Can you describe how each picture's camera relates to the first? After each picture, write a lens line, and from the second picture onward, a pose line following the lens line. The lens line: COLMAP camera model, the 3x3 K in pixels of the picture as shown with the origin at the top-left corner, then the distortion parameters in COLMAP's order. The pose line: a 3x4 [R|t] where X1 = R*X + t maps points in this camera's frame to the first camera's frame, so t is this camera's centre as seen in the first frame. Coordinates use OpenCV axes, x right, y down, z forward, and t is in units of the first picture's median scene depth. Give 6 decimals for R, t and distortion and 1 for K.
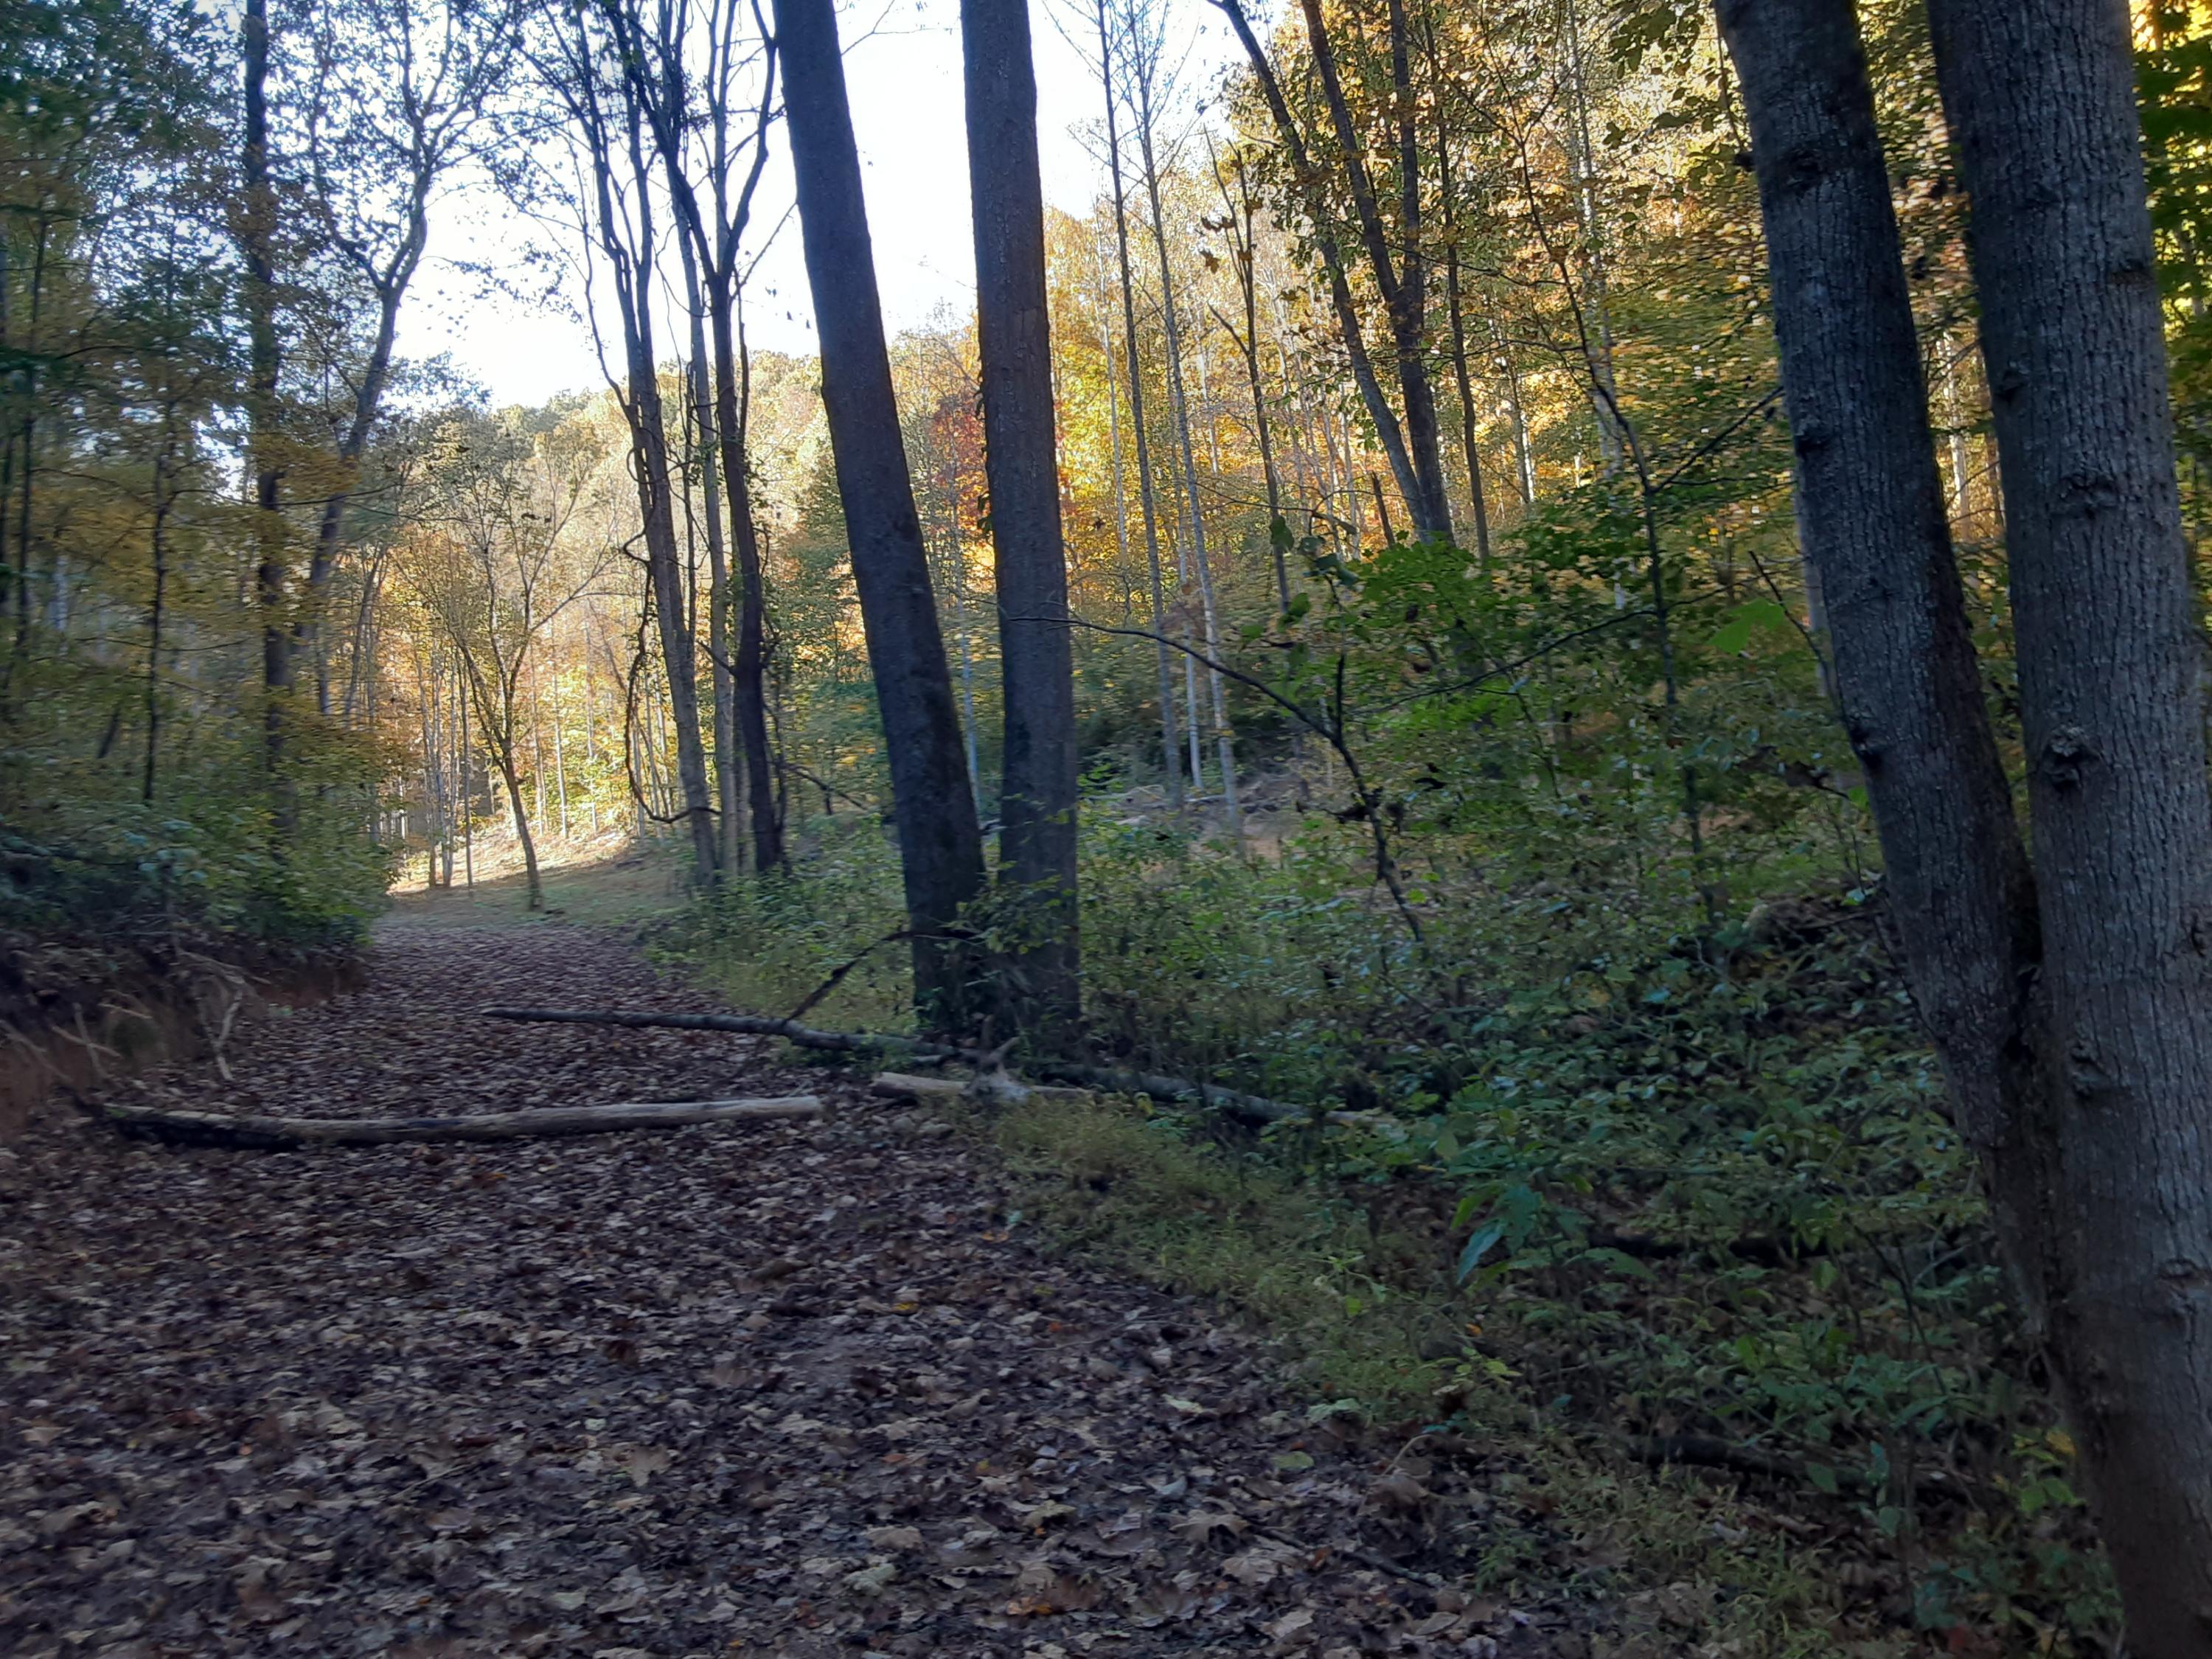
lens RADIAL K [[1783.9, 0, 1098.2], [0, 1783.9, 828.9], [0, 0, 1]] dist [0.104867, -0.118620]
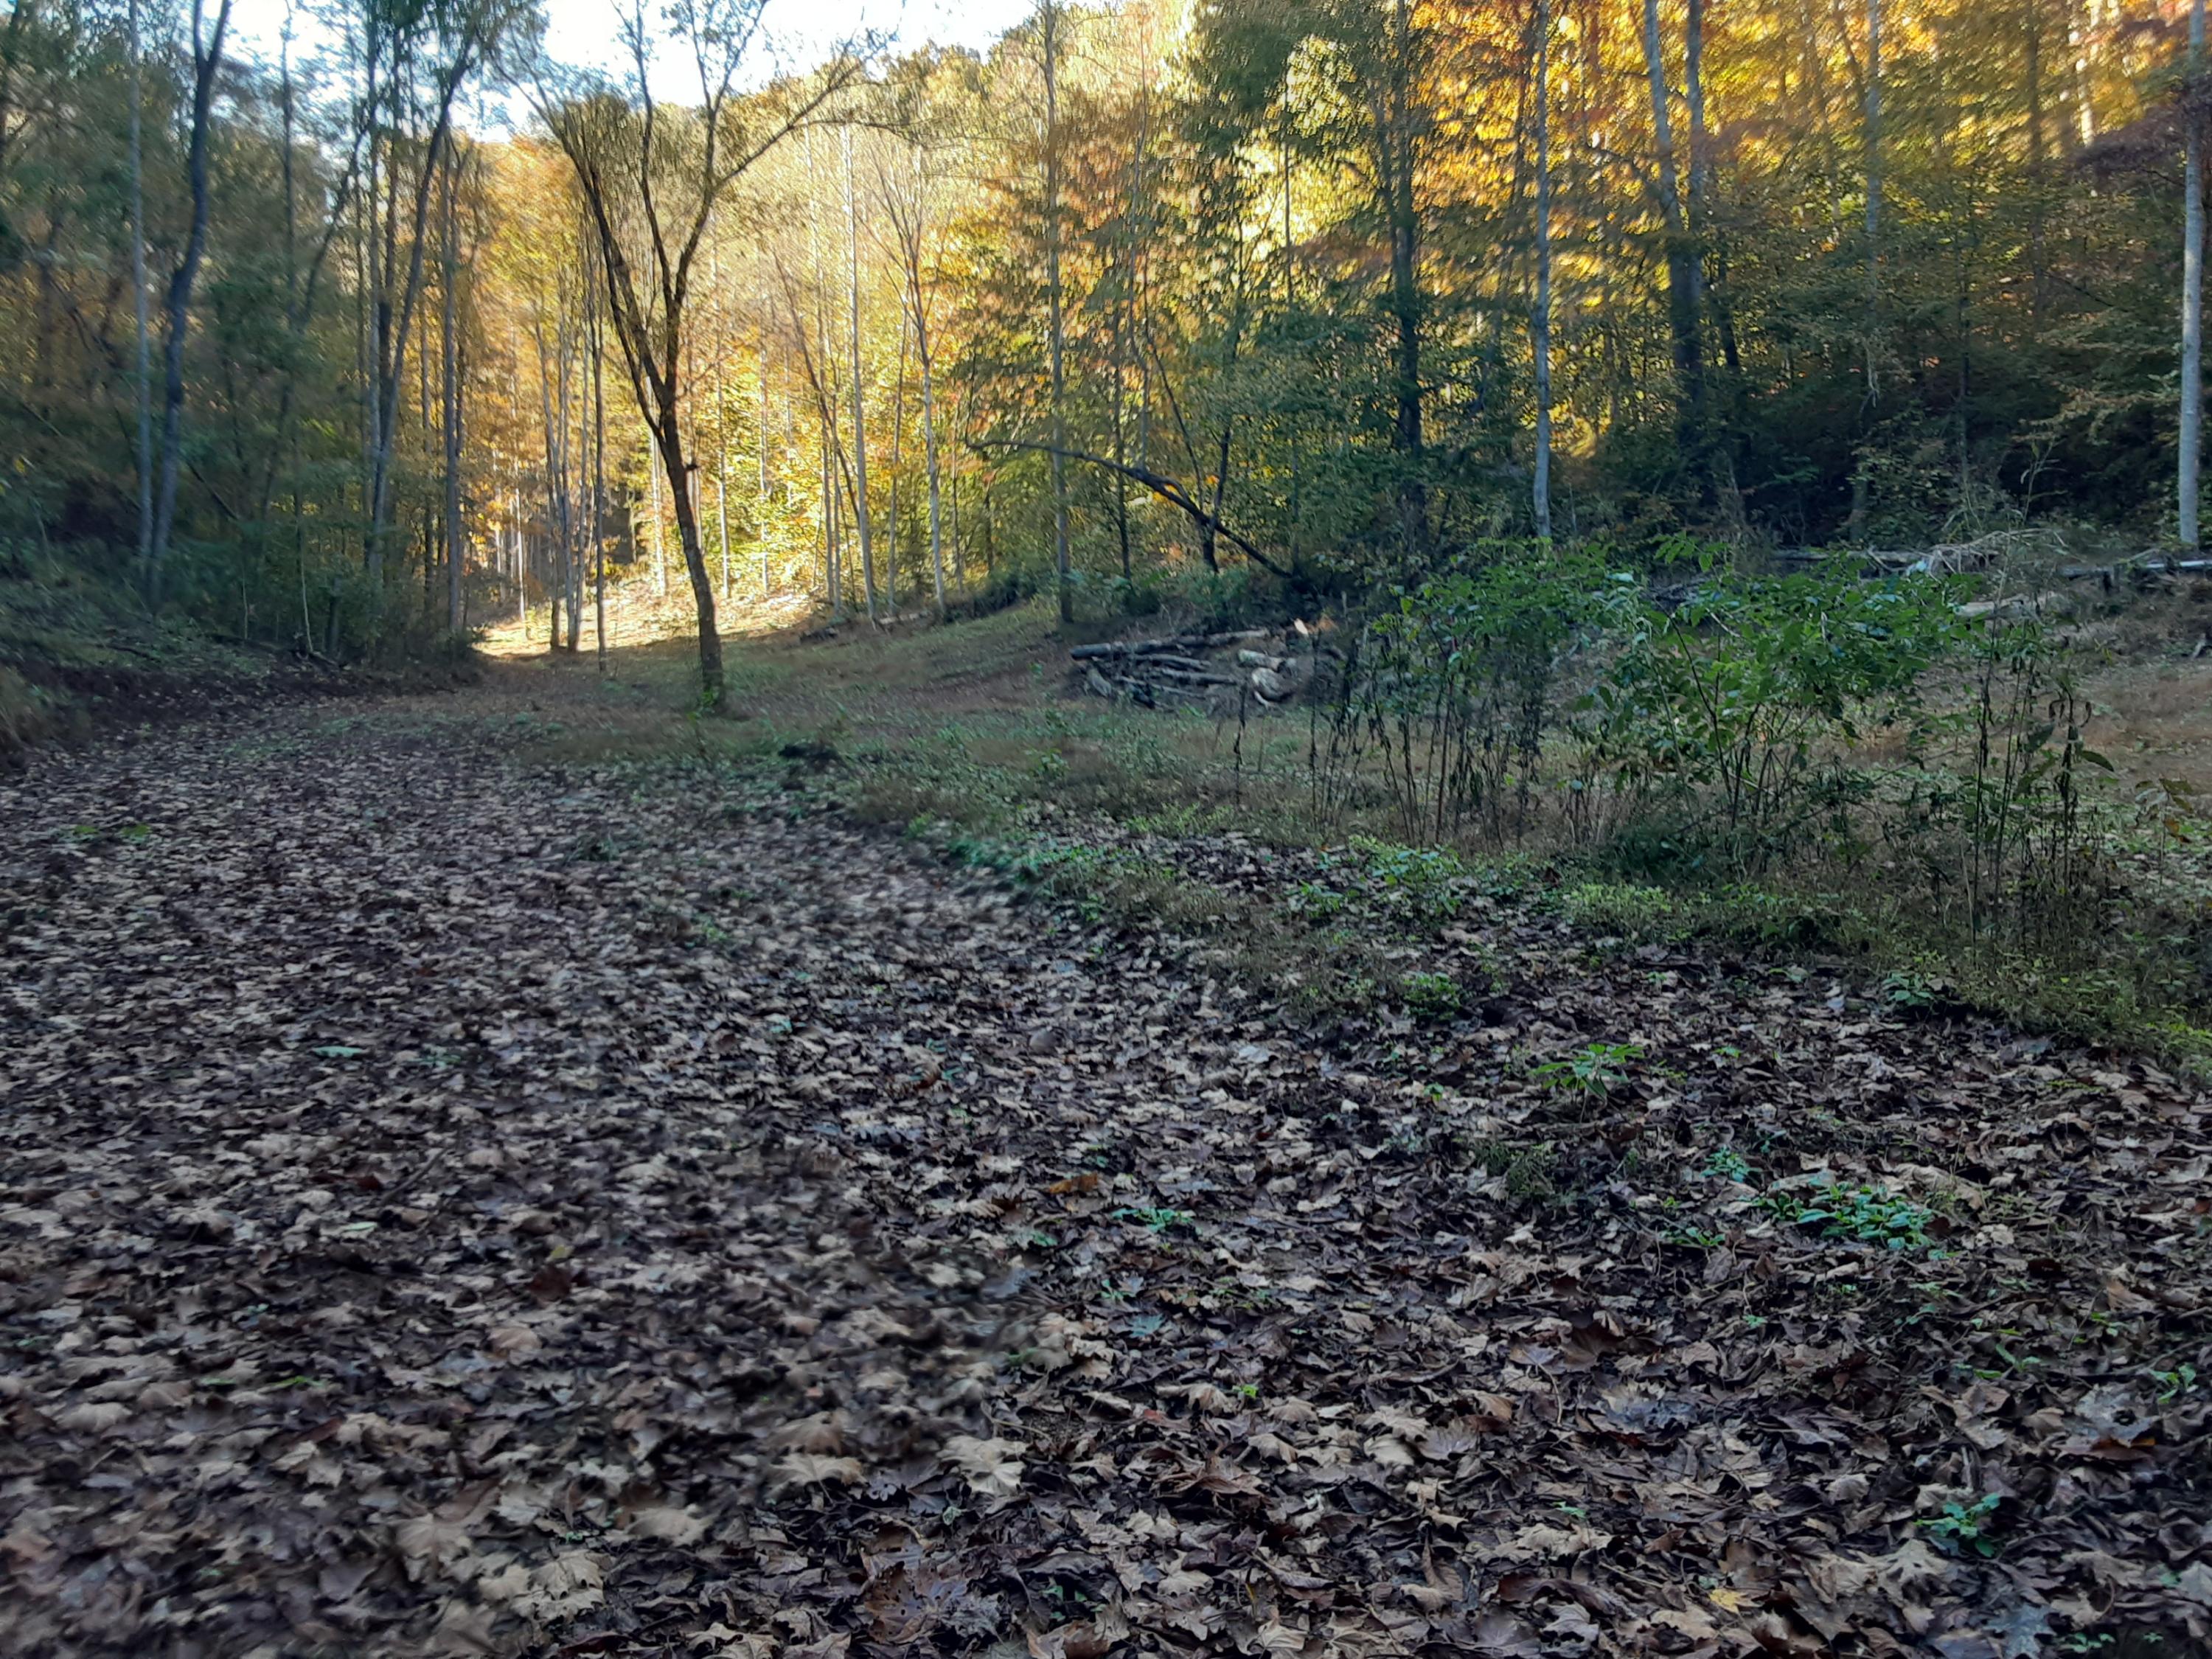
lens RADIAL K [[1783.9, 0, 1112.6], [0, 1783.9, 827.5], [0, 0, 1]] dist [0.104867, -0.118620]
pose [[0.996191, 0.066694, -0.056171, -0.090259], [-0.060079, 0.991870, 0.112182, 0.007139], [0.063196, -0.108380, 0.992099, 0.264843]]
